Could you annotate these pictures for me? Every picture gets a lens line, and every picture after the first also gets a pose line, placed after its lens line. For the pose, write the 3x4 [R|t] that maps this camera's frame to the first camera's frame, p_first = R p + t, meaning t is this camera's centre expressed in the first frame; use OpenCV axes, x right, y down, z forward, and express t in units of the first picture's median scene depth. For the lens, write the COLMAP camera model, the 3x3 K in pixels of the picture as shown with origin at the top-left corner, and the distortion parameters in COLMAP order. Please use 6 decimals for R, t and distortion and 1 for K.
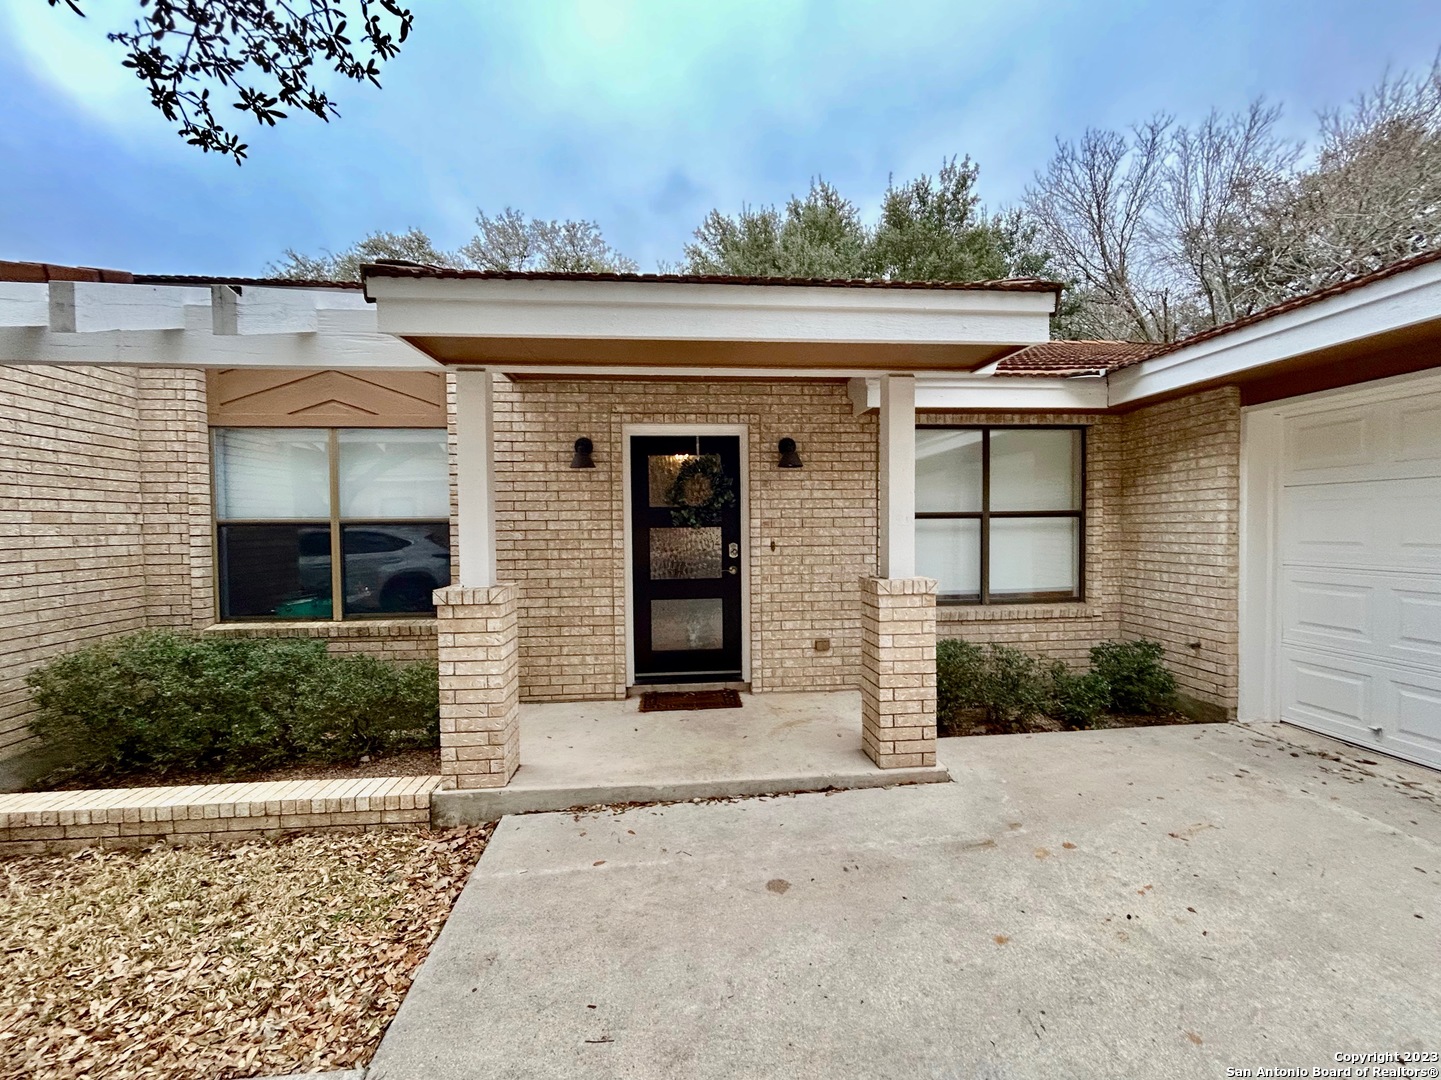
lens RADIAL K [[639.7, 0, 720.5], [0, 639.7, 540.0], [0, 0, 1]] dist [-0.002299, -0.000067]
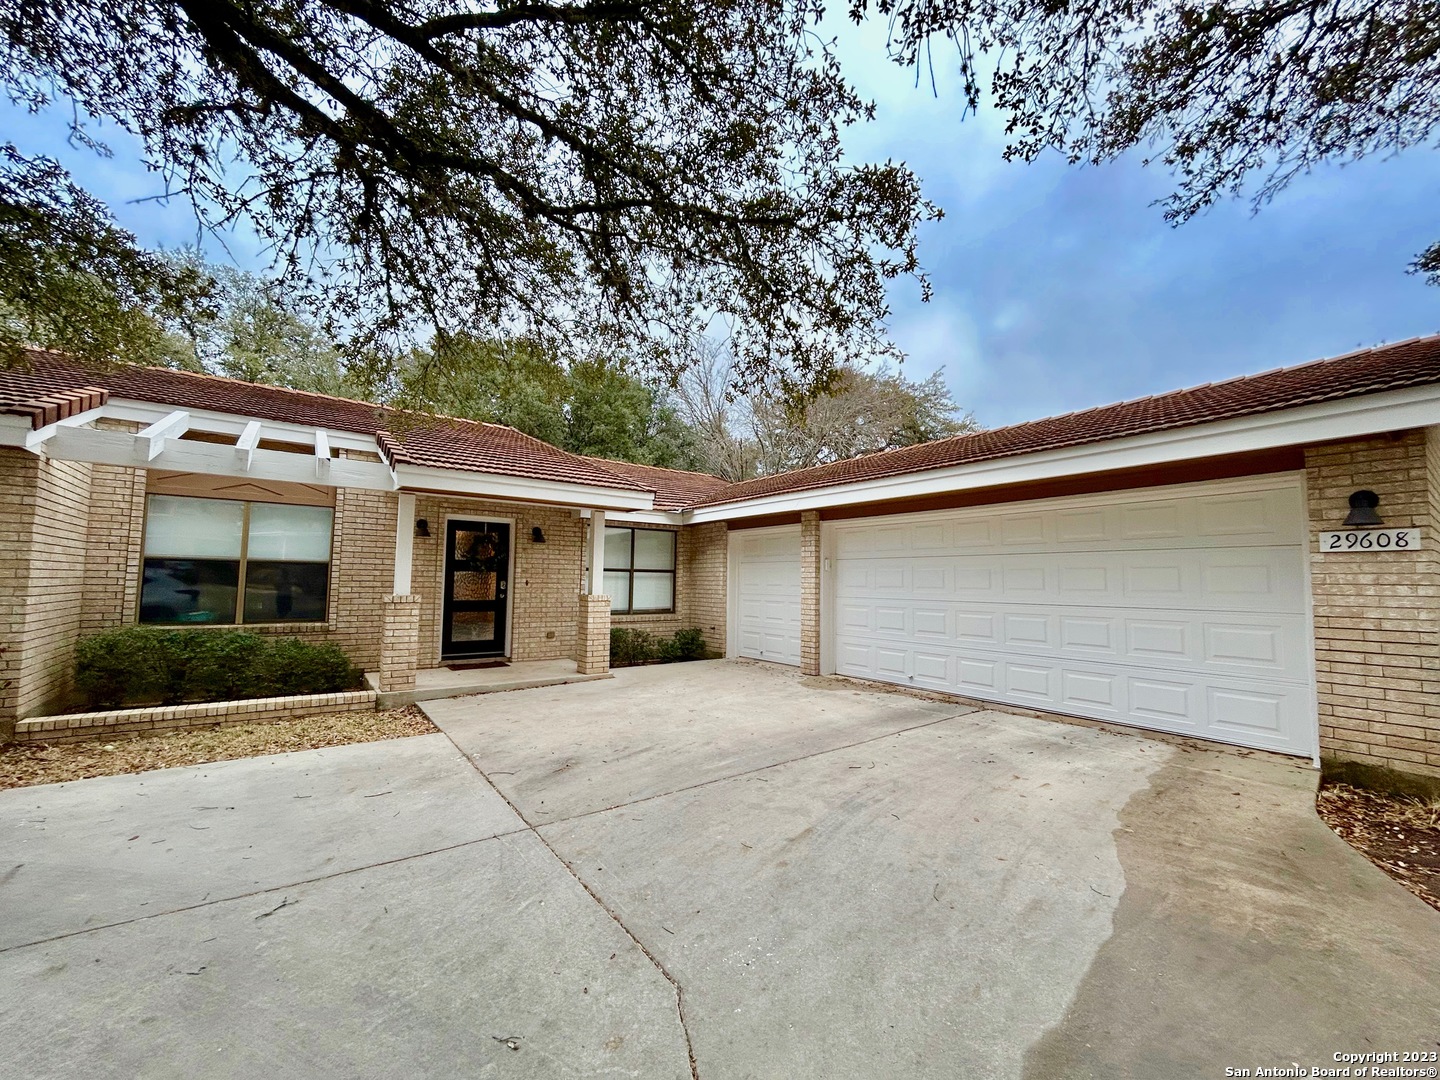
lens RADIAL K [[592.7, 0, 720.0], [0, 592.7, 540.0], [0, 0, 1]] dist [-0.001377, -0.000073]
pose [[0.862336, 0.060239, 0.502740, -0.327951], [-0.012878, 0.995186, -0.097156, 0.048019], [-0.506172, 0.077306, 0.858961, -0.844213]]
